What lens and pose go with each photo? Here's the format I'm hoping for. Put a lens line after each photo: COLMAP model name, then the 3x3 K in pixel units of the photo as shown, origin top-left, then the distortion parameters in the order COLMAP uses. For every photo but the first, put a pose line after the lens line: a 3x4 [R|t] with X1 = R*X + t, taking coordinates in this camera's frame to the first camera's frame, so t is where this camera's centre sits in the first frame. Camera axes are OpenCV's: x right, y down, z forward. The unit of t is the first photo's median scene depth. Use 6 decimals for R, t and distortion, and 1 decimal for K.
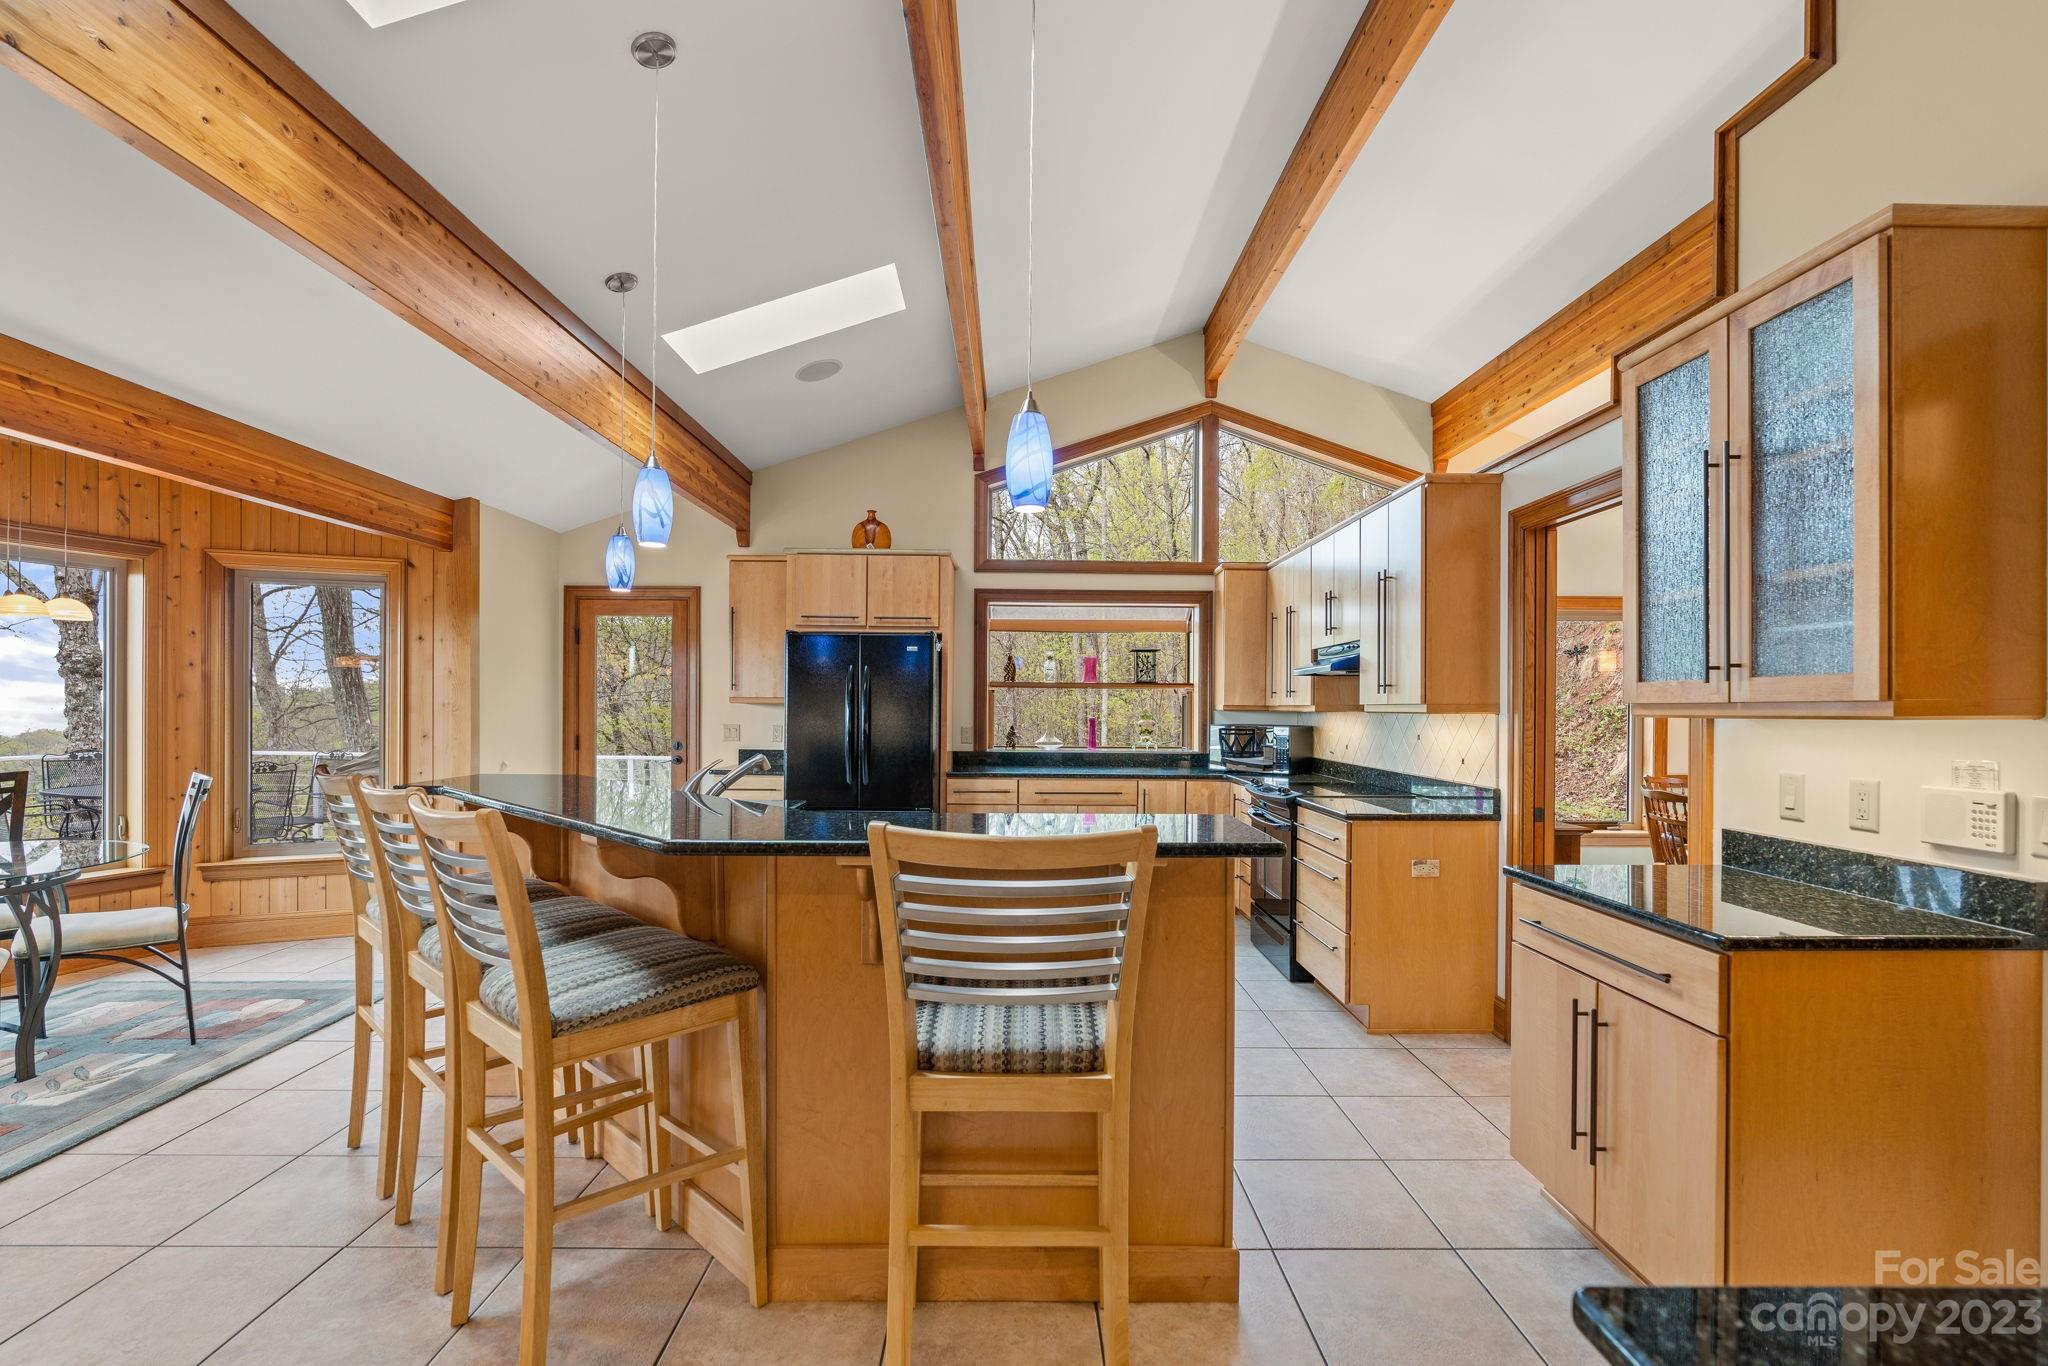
lens RADIAL K [[928.2, 0, 1019.0], [0, 928.2, 704.8], [0, 0, 1]] dist [-0.002360, 0.001173]
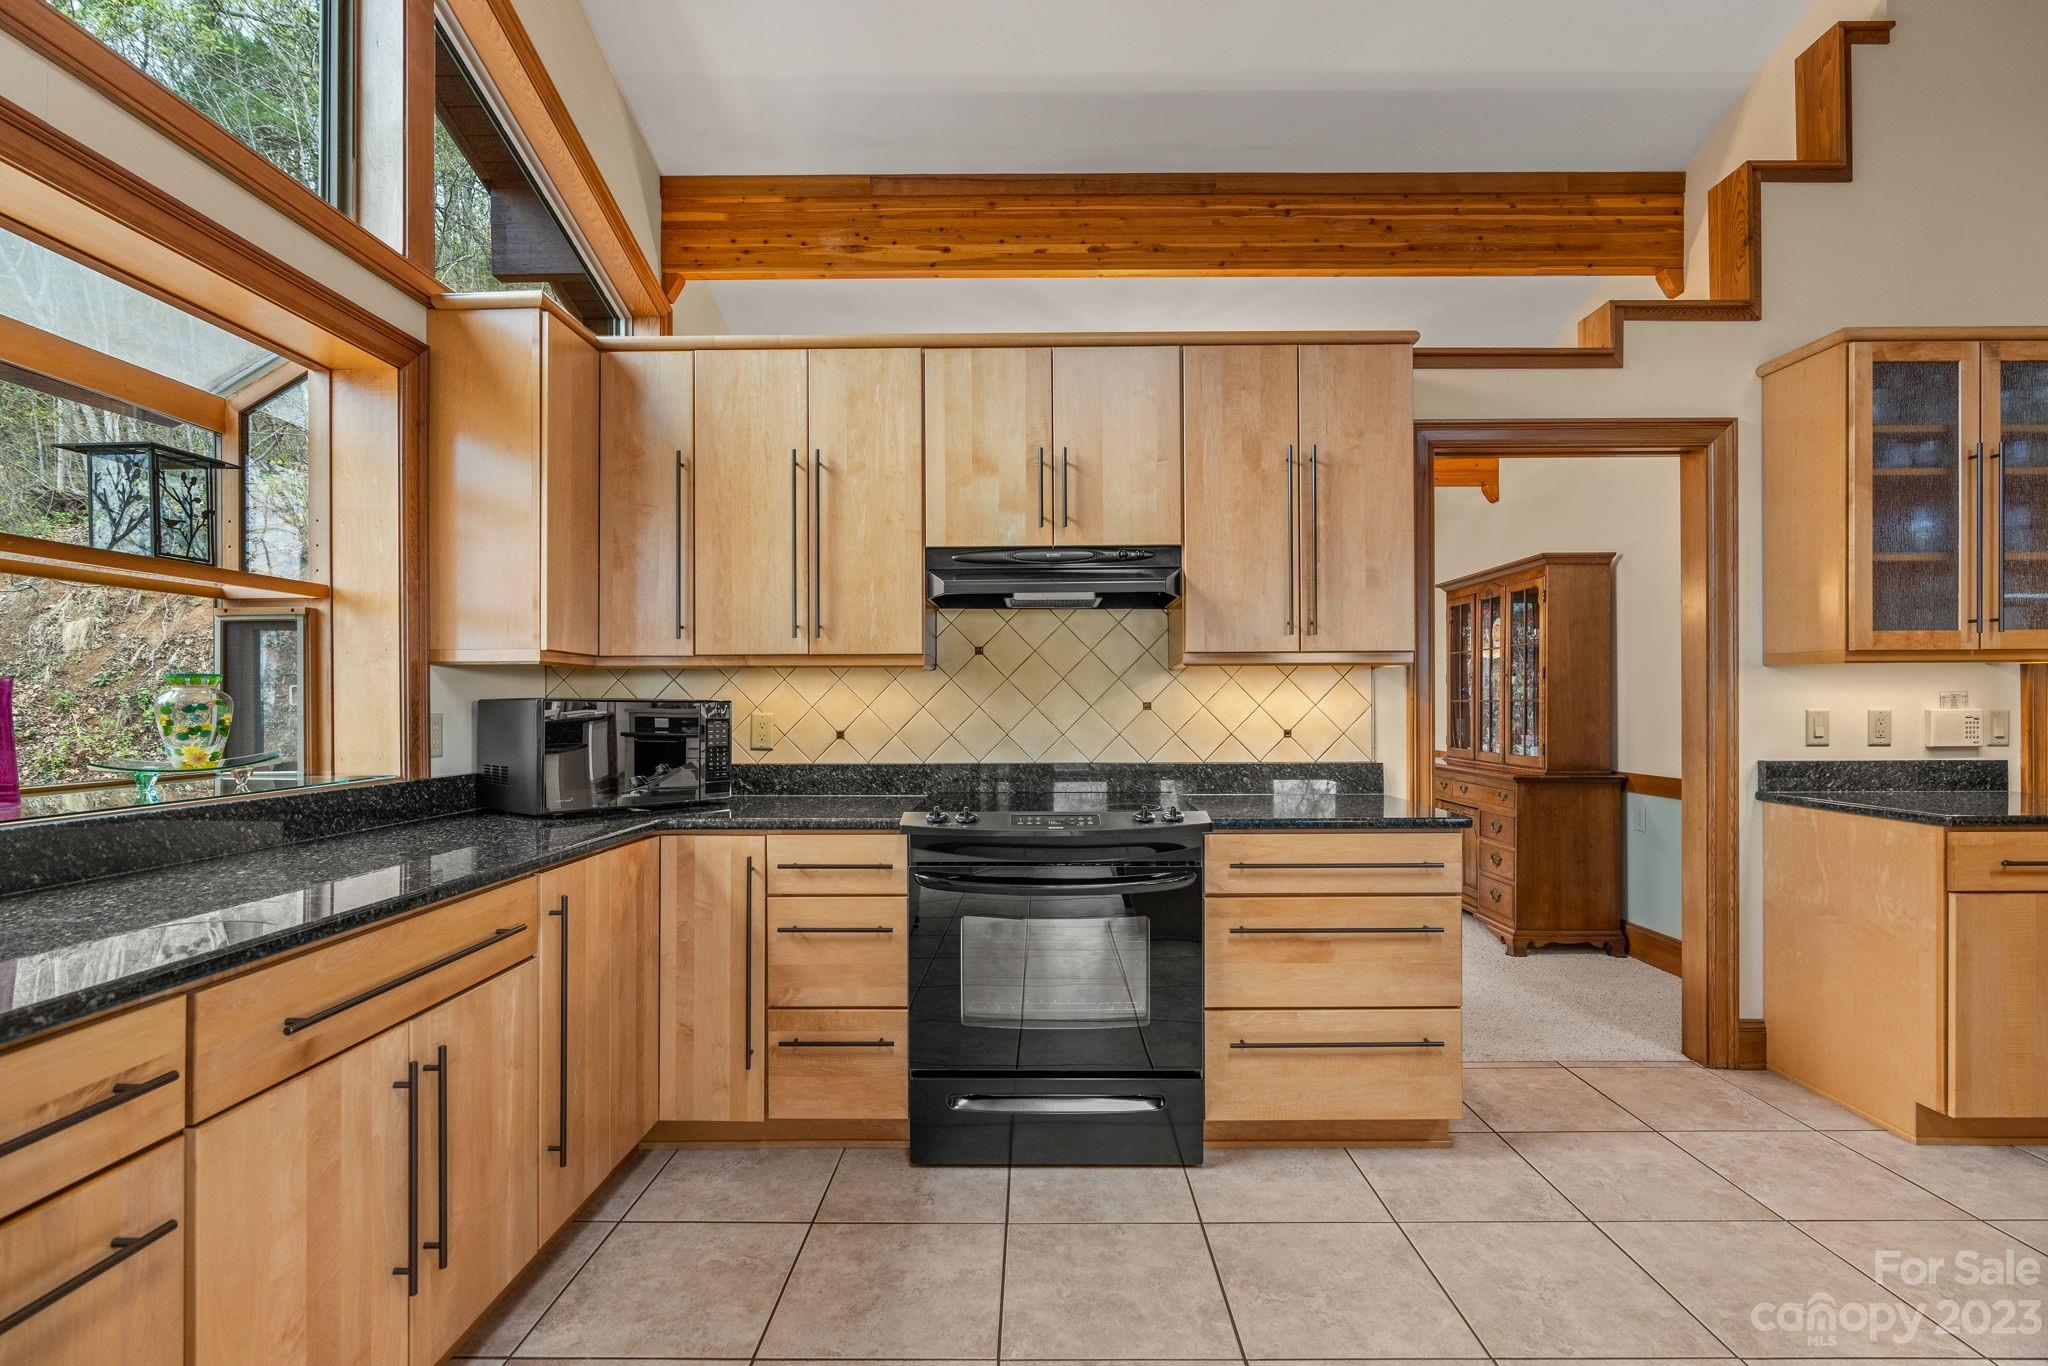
lens RADIAL K [[928.2, 0, 1023.9], [0, 928.2, 701.8], [0, 0, 1]] dist [-0.002360, 0.001173]
pose [[0.005033, -0.004315, 0.999978, -0.496075], [0.001762, 0.999989, 0.004306, 0.061022], [-0.999986, 0.001740, 0.005041, 2.278359]]
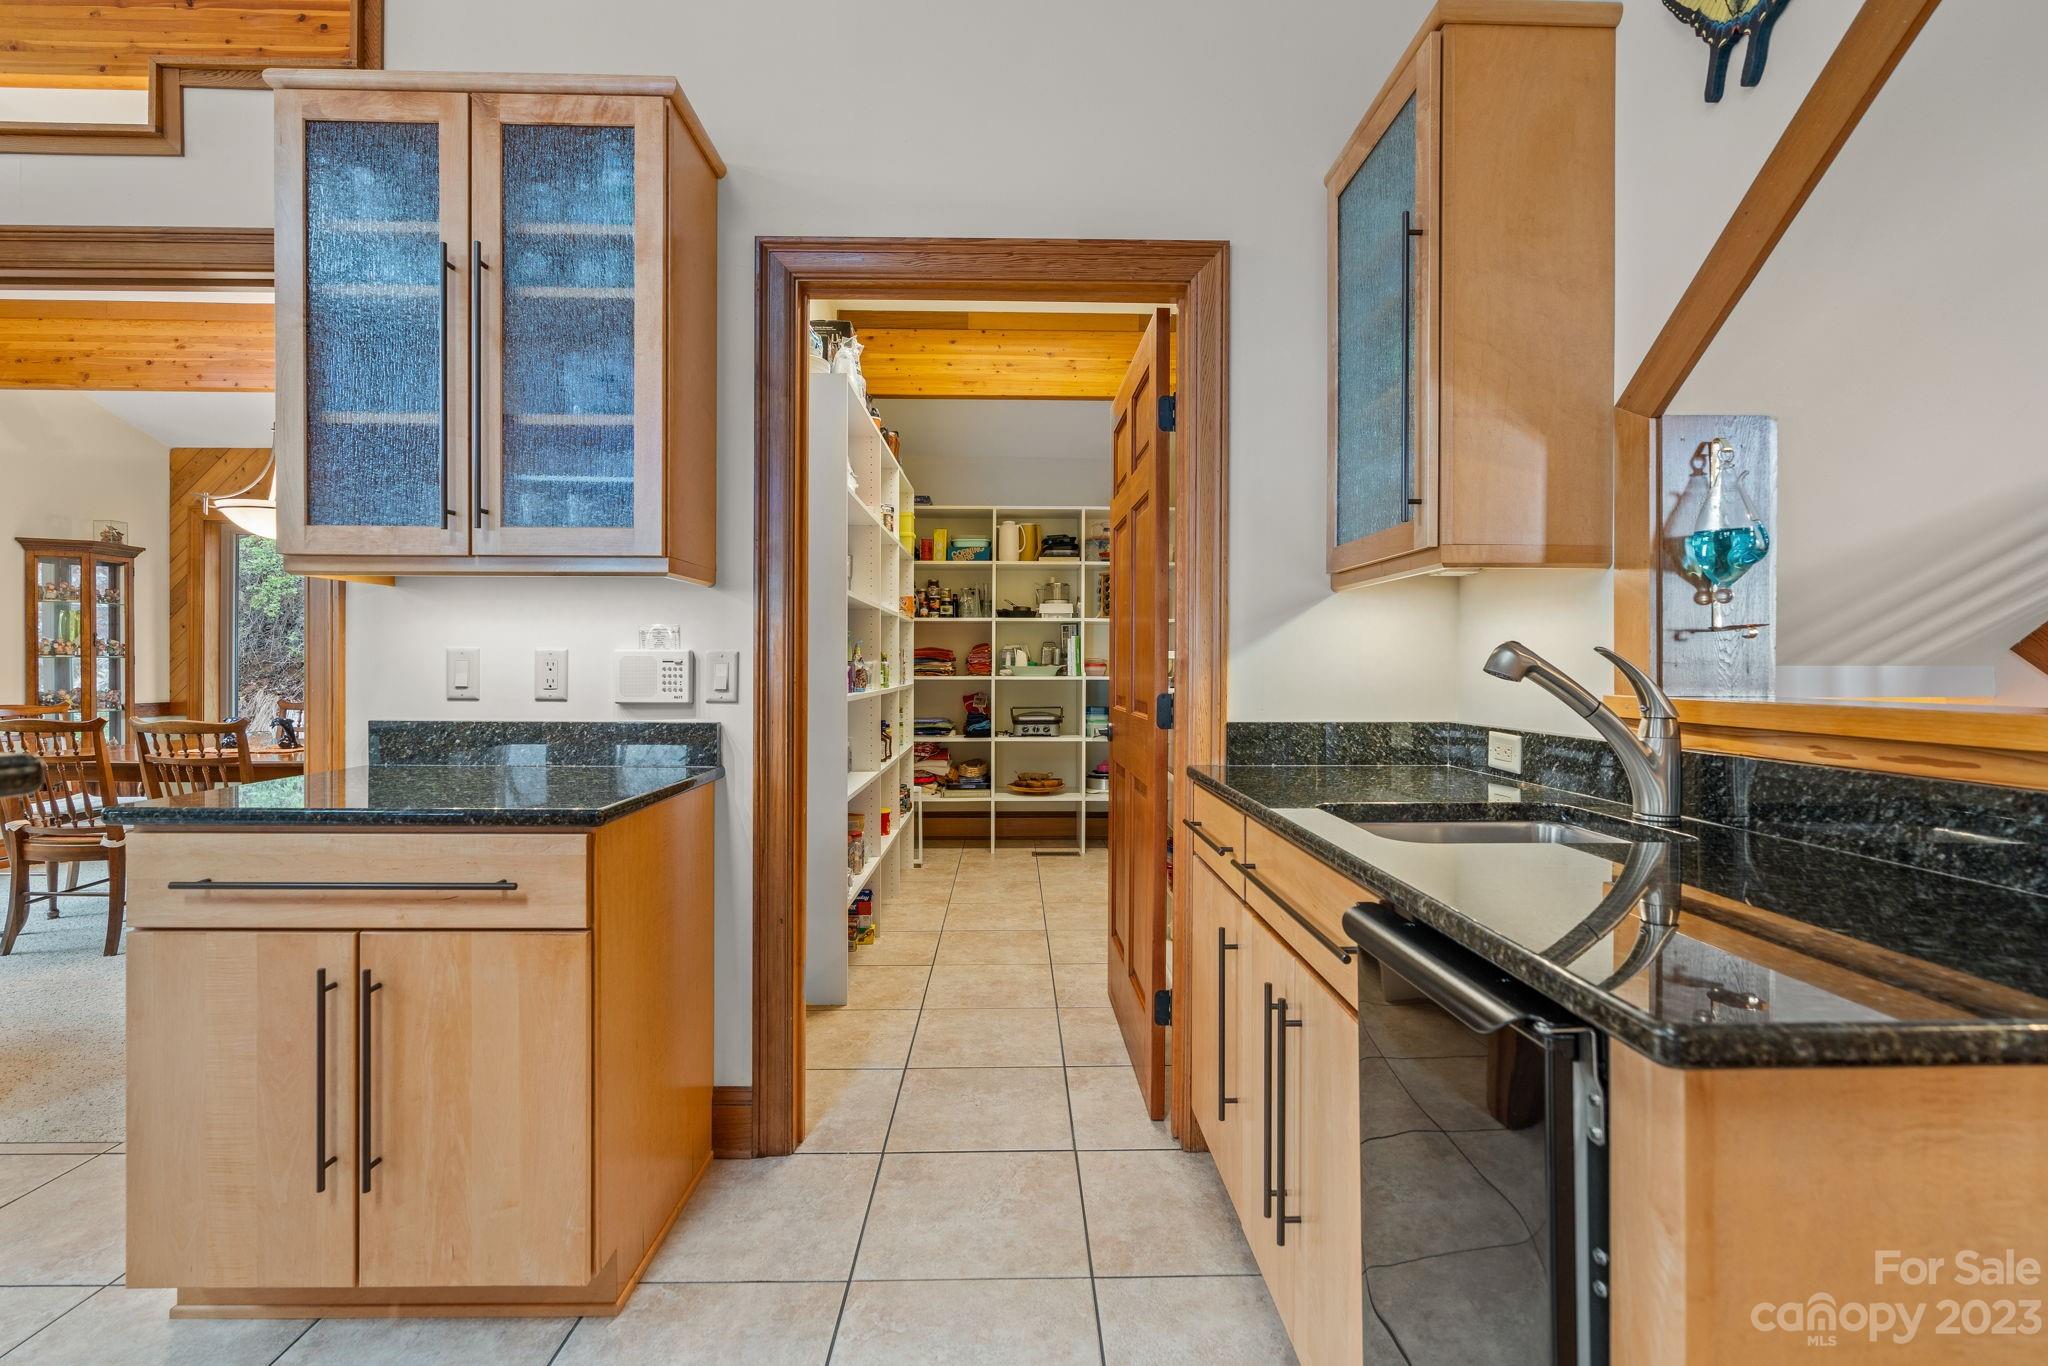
lens RADIAL K [[928.2, 0, 1030.1], [0, 928.2, 669.5], [0, 0, 1]] dist [-0.002360, 0.001173]
pose [[-0.011397, -0.007239, 0.999909, -0.082119], [-0.008746, 0.999936, 0.007139, 0.090419], [-0.999897, -0.008664, -0.011459, 0.498883]]
